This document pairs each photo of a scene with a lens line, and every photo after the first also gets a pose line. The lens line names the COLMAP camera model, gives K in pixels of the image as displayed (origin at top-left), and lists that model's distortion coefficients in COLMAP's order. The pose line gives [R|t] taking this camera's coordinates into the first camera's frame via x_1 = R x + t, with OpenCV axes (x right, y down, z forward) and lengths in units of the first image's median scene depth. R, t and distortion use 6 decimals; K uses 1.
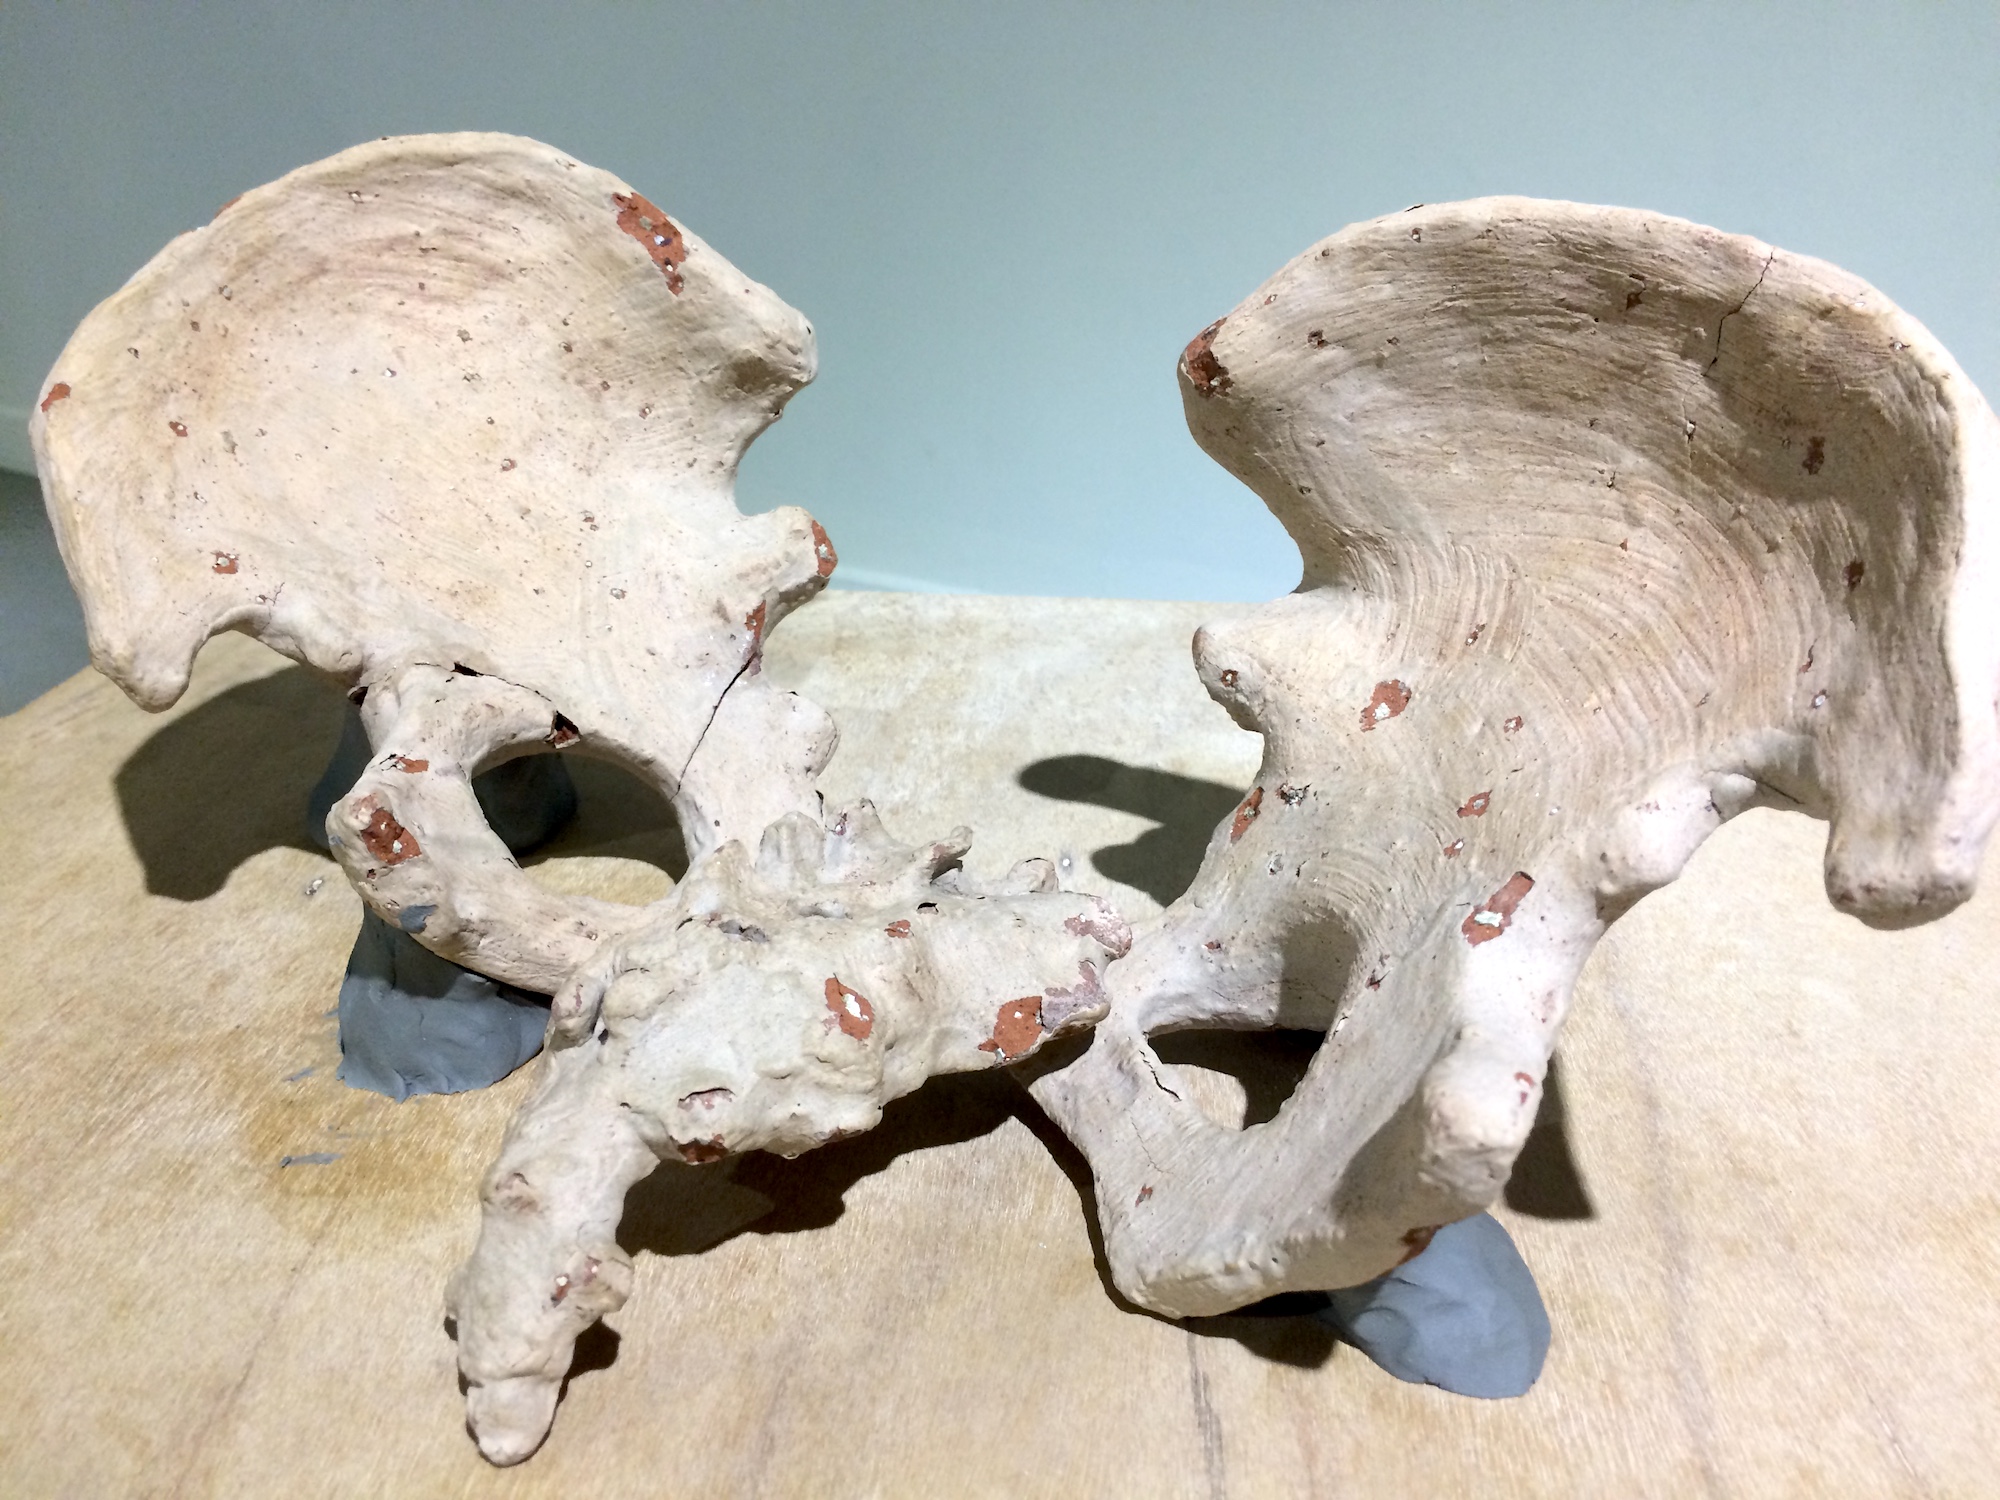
lens RADIAL K [[1725.3, 0, 990.1], [0, 1725.3, 726.8], [0, 0, 1]] dist [0.099932, -0.127675]
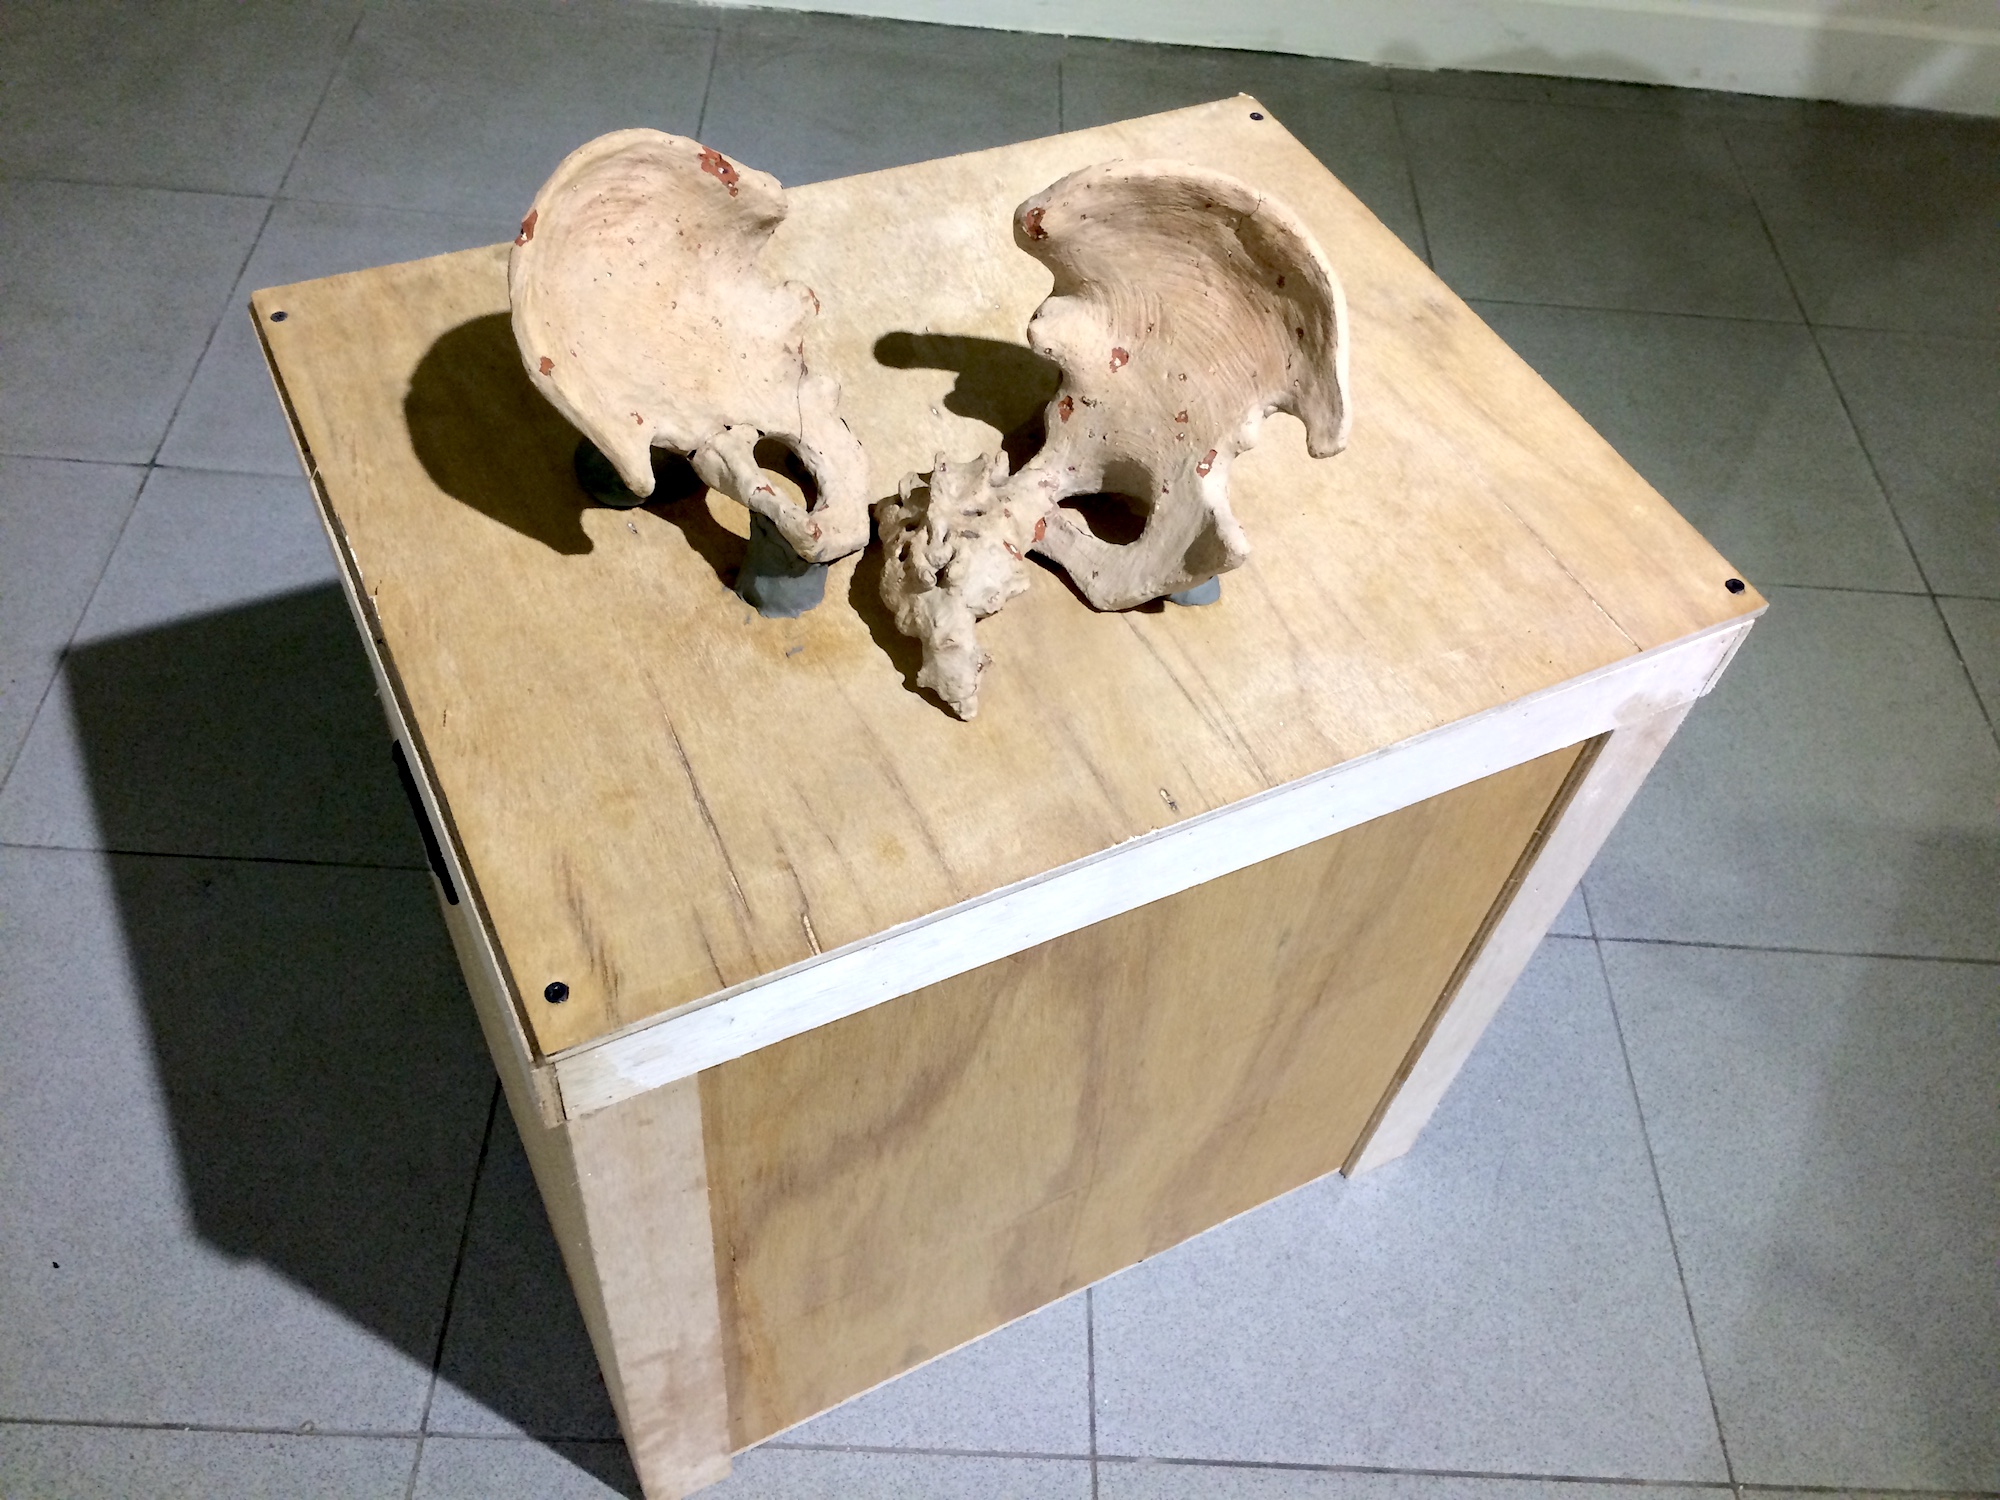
lens RADIAL K [[1662.0, 0, 1000.0], [0, 1662.0, 750.0], [0, 0, 1]] dist [0.032382, -0.003865]
pose [[0.863943, -0.340259, 0.371250, -1.045793], [0.098775, 0.837383, 0.537618, -0.882927], [-0.493808, -0.427801, 0.757060, -1.025592]]
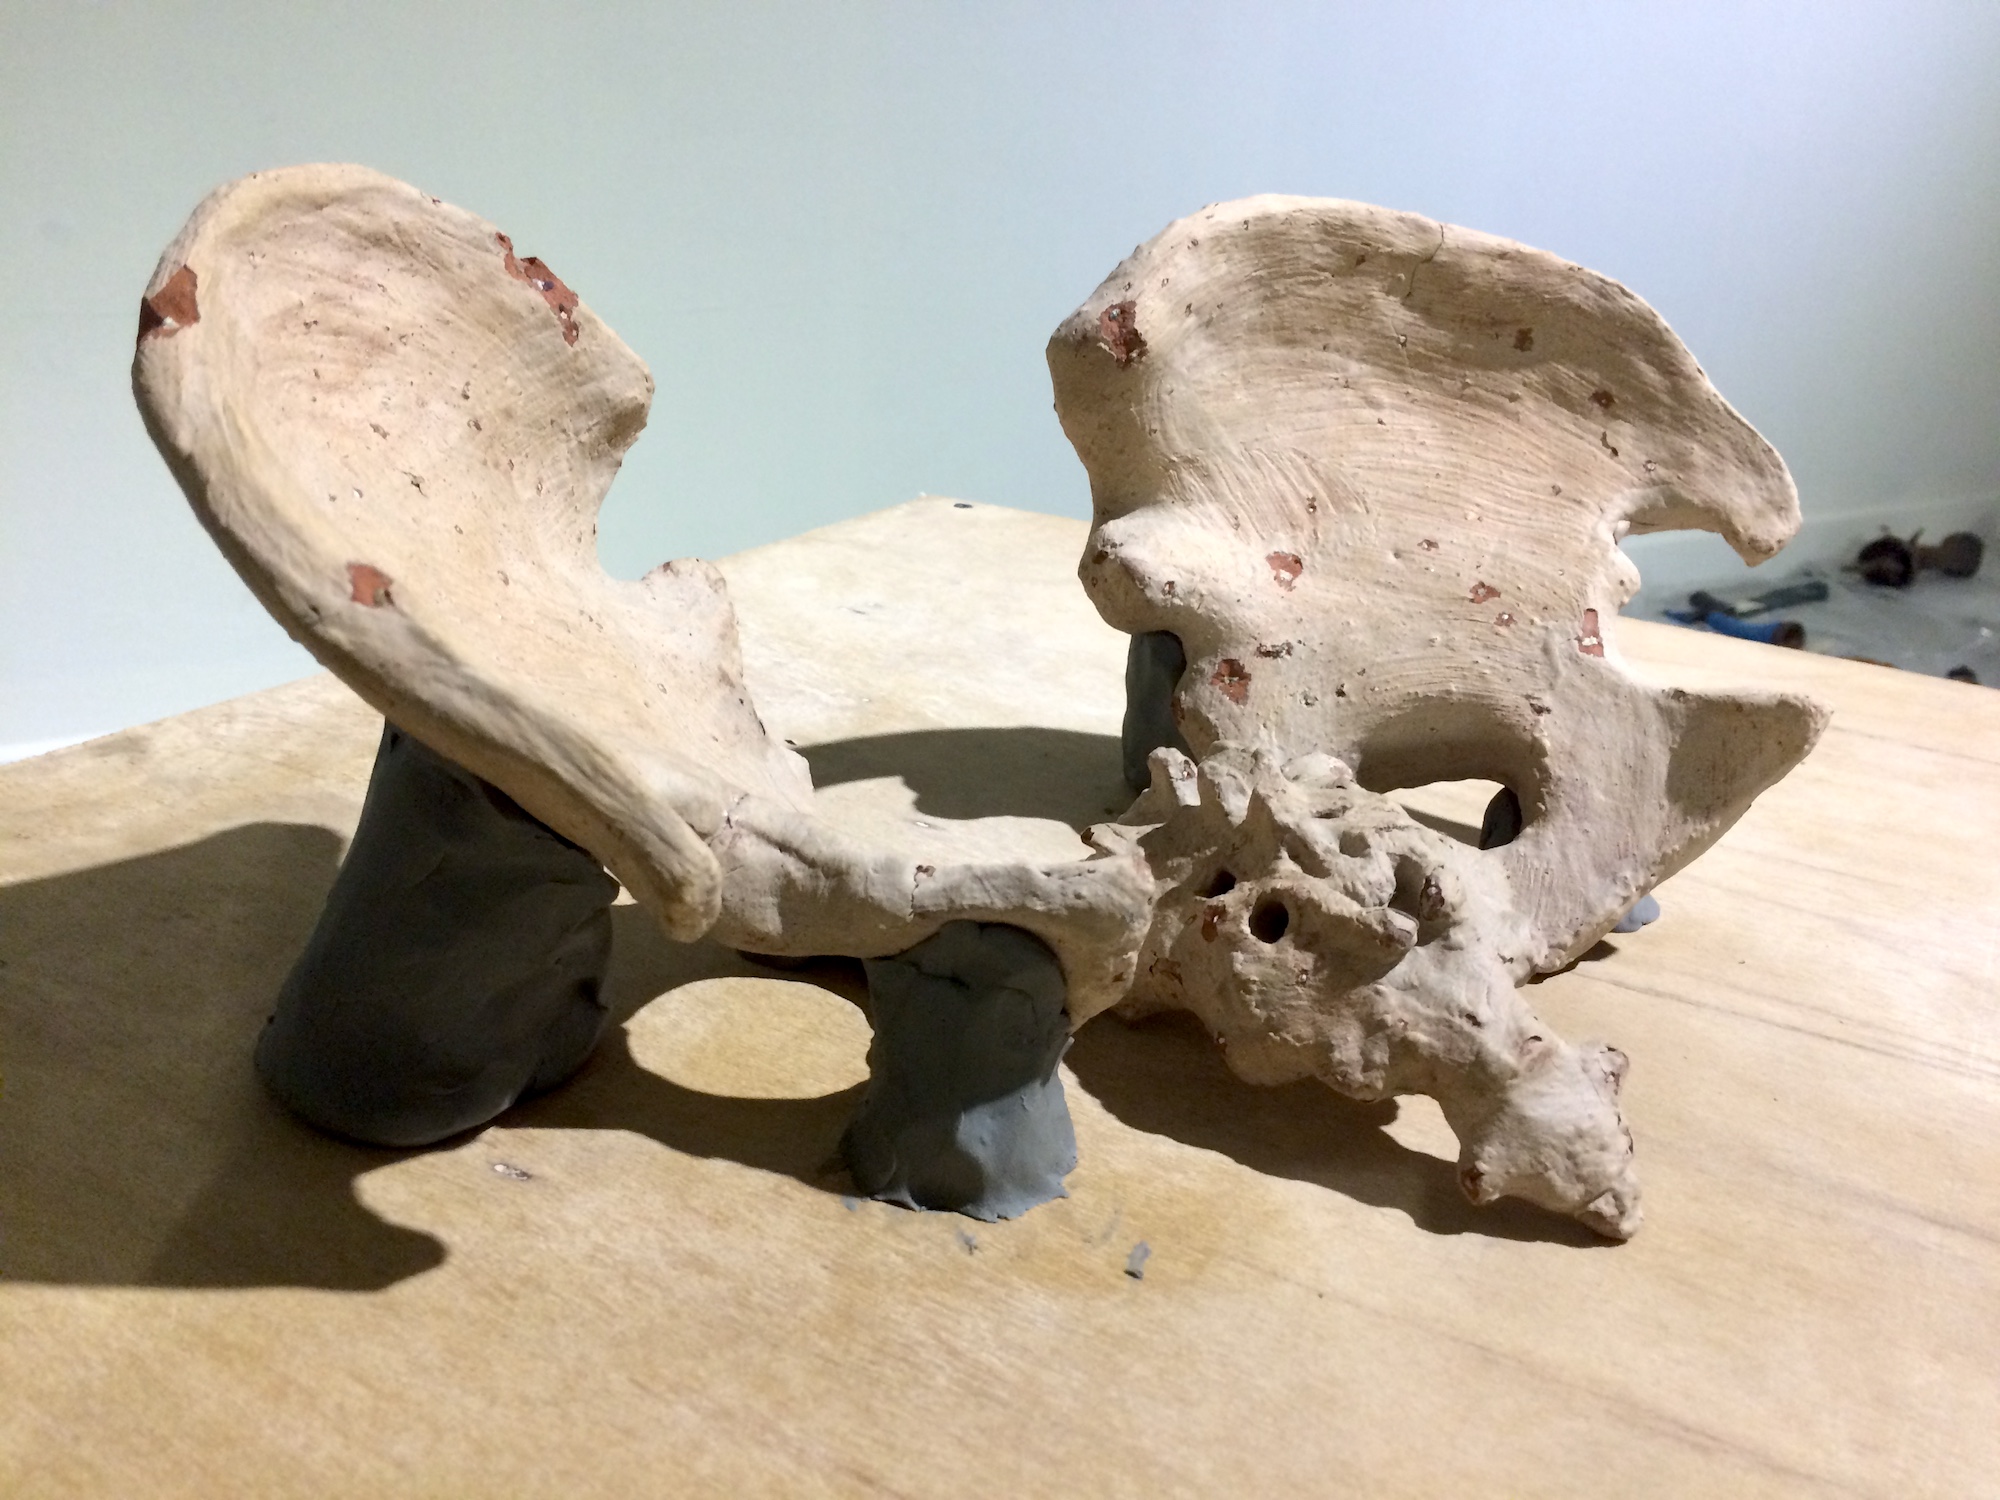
lens RADIAL K [[1725.3, 0, 990.1], [0, 1725.3, 726.8], [0, 0, 1]] dist [0.099932, -0.127675]
pose [[0.475622, -0.292736, 0.829512, -1.075889], [0.284641, 0.943485, 0.169751, -0.198544], [-0.832324, 0.155375, 0.532067, 0.502154]]
